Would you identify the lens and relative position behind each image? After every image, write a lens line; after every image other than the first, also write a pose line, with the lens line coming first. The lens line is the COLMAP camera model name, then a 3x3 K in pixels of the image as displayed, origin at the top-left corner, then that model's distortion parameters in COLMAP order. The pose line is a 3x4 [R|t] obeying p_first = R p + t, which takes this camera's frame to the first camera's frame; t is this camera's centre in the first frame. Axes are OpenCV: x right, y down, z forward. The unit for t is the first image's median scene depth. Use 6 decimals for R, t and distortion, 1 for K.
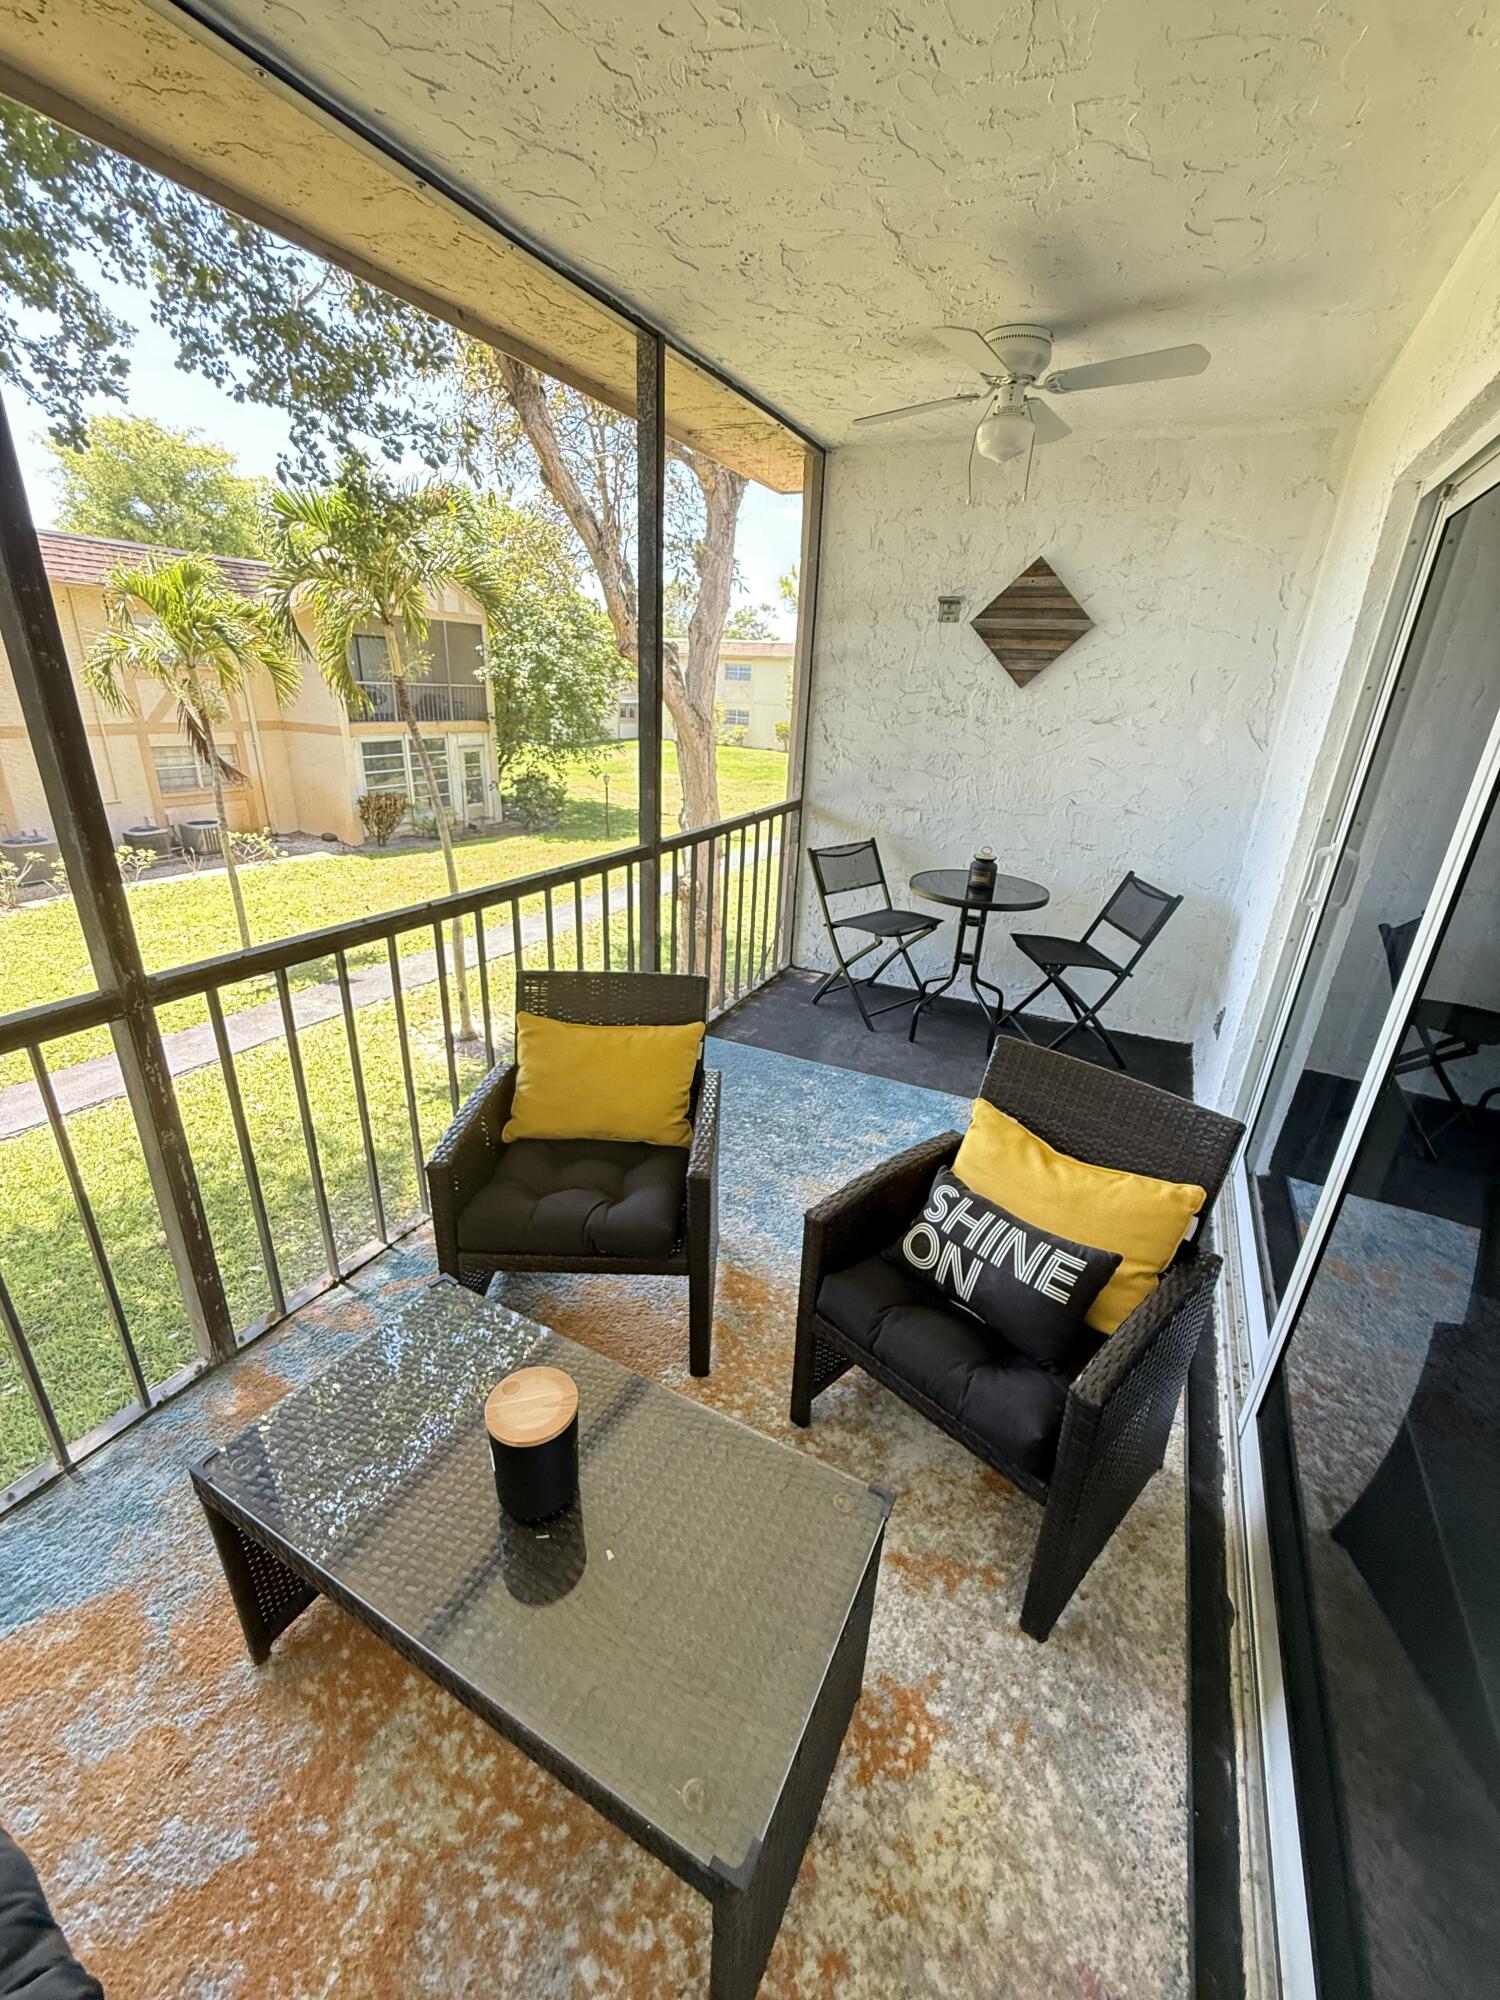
lens RADIAL K [[796.0, 0, 751.6], [0, 796.0, 1006.8], [0, 0, 1]] dist [-0.000113, -0.000326]
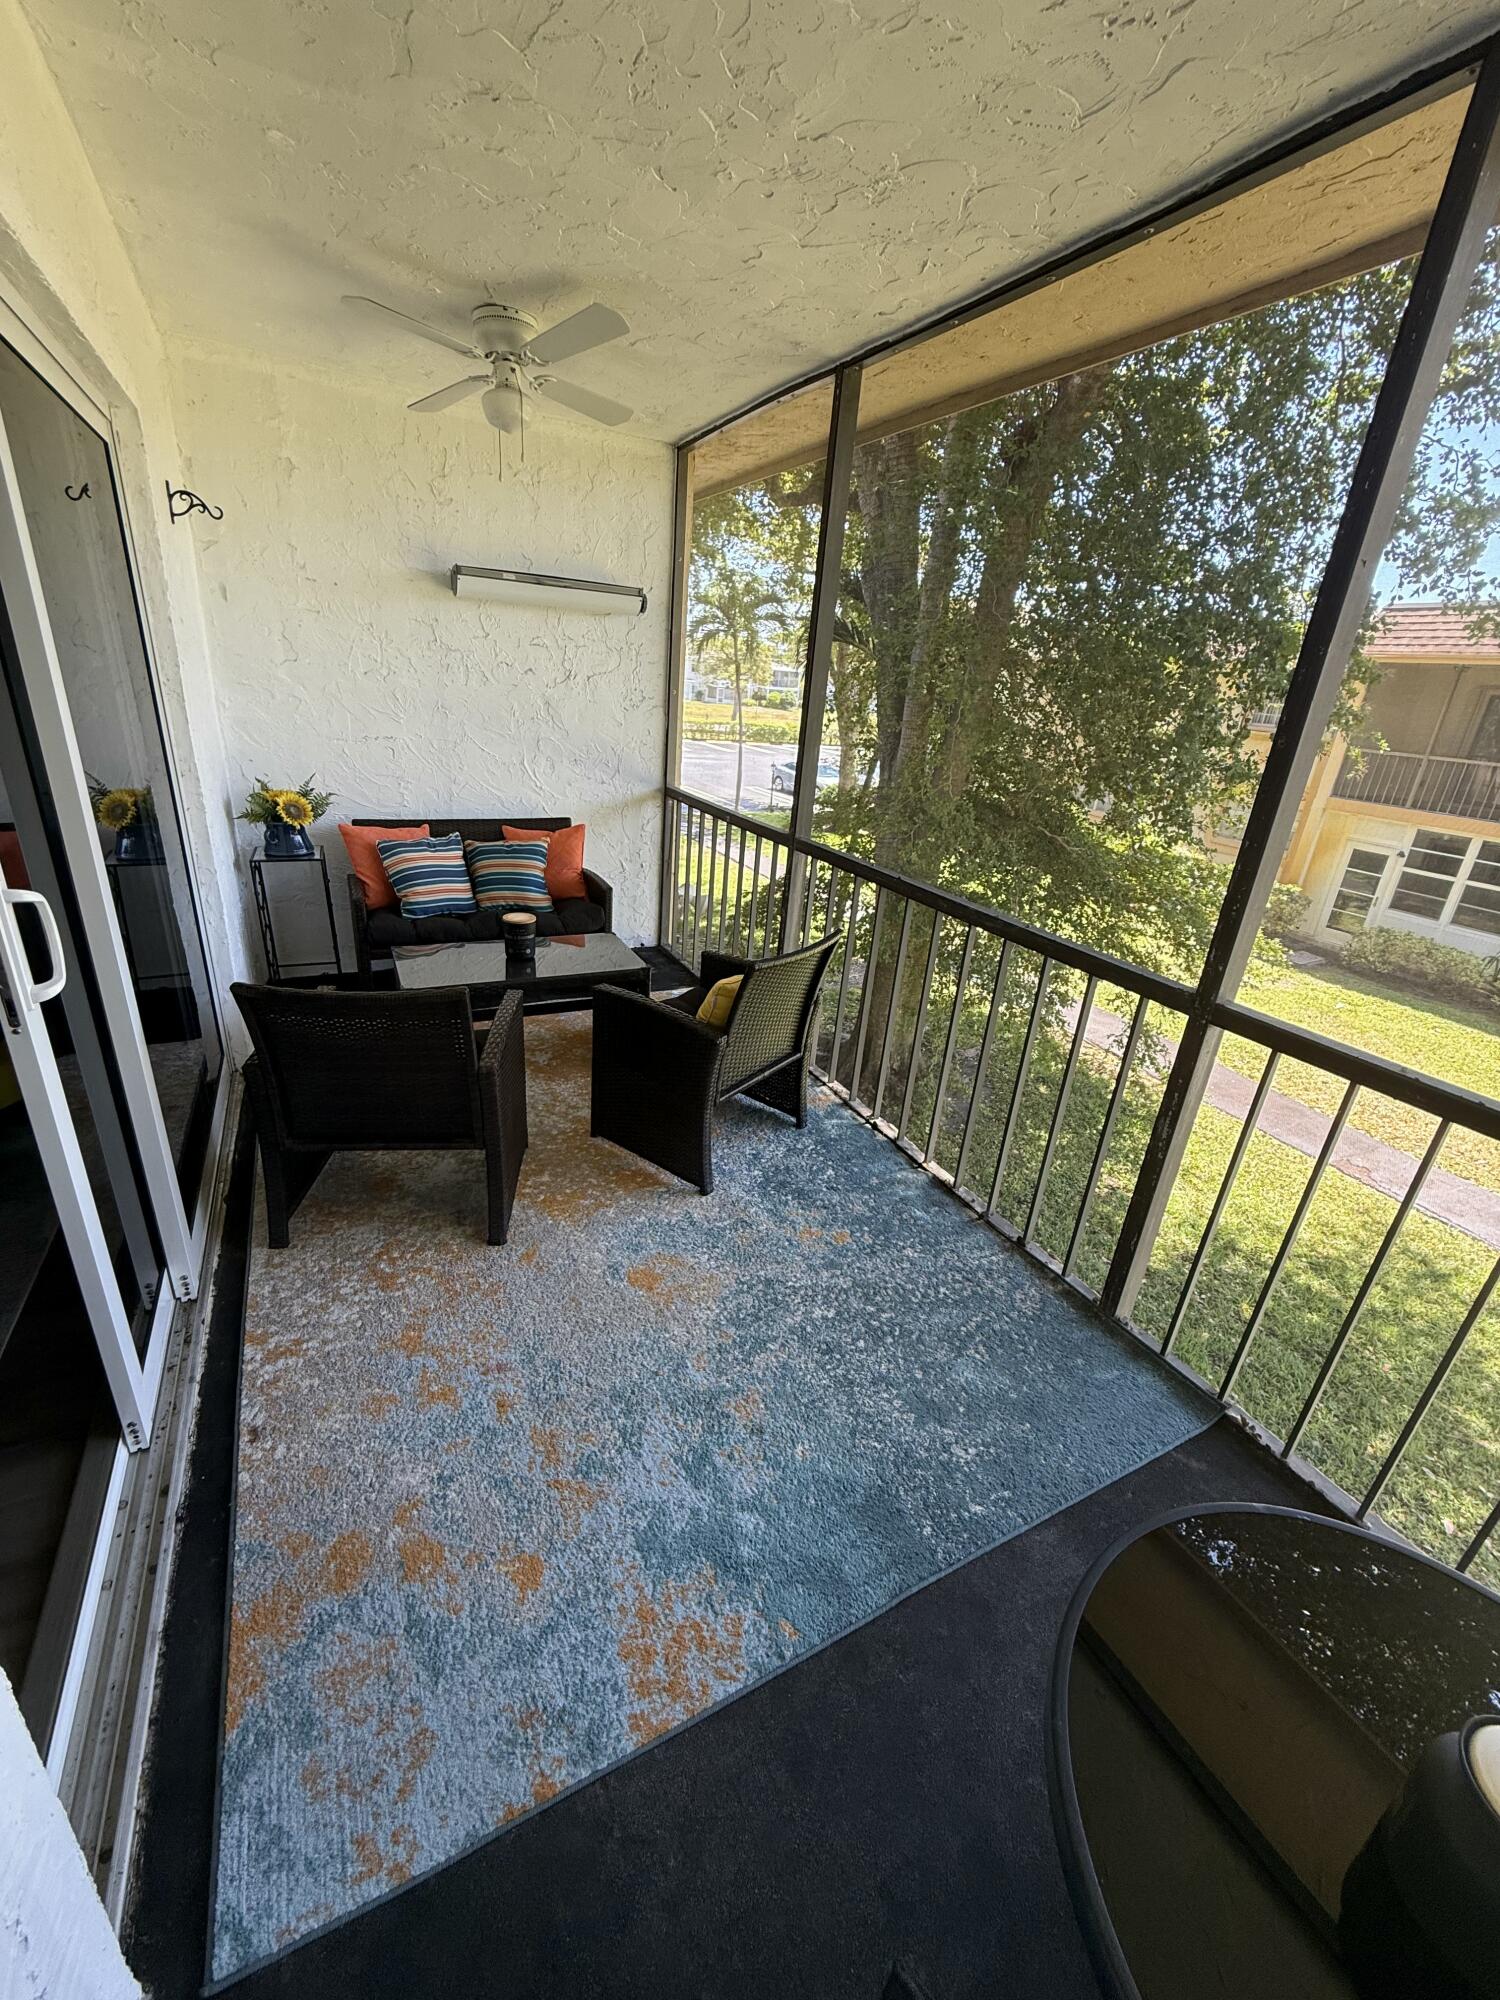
lens RADIAL K [[796.0, 0, 753.9], [0, 796.0, 991.3], [0, 0, 1]] dist [-0.000113, -0.000326]
pose [[-0.563218, 0.234265, -0.792405, 0.484782], [-0.396297, 0.764903, 0.507811, -0.343551], [0.725075, 0.600036, -0.337968, 0.868089]]
